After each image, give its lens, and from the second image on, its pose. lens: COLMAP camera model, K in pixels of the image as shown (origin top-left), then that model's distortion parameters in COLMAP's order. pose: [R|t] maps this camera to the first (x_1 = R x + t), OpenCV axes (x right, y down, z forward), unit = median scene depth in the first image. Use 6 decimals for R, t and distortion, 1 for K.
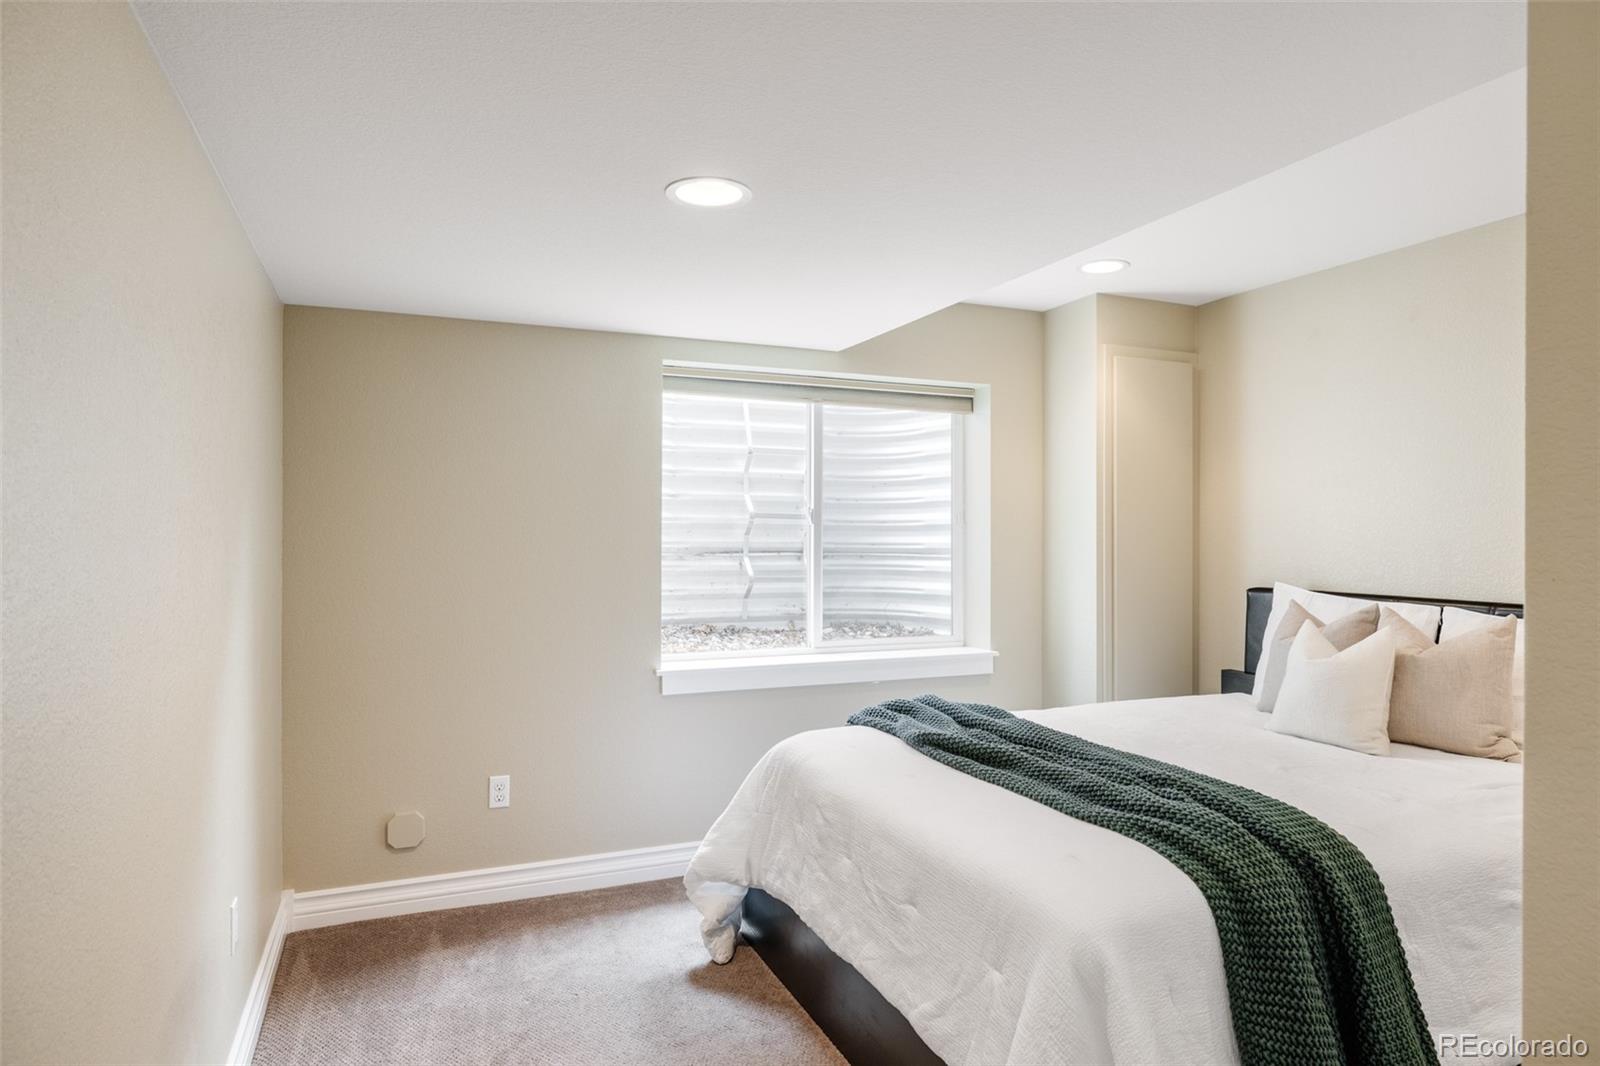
lens RADIAL K [[954.2, 0, 797.3], [0, 954.2, 538.5], [0, 0, 1]] dist [0.007169, -0.000230]
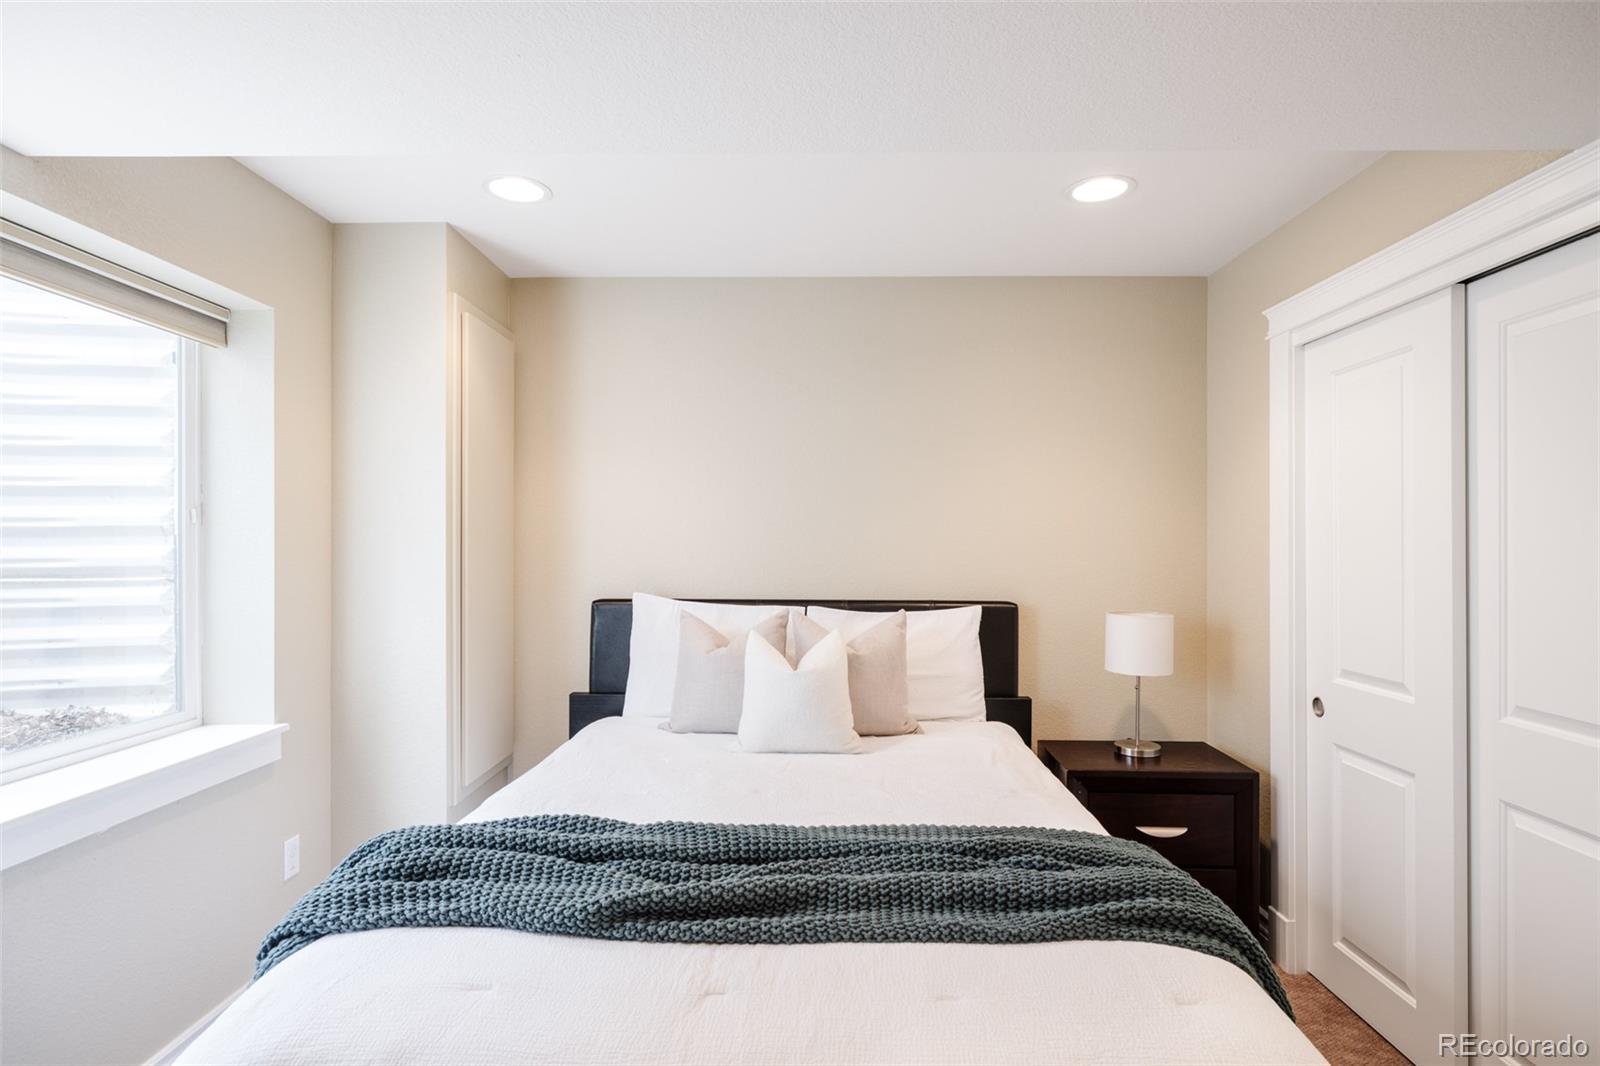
lens RADIAL K [[859.5, 0, 801.7], [0, 859.5, 524.5], [0, 0, 1]] dist [0.003706, 0.000637]
pose [[0.396348, 0.013634, 0.917999, -0.204662], [0.001593, 0.999878, -0.015538, -0.007211], [-0.918099, 0.007621, 0.396278, 0.488949]]
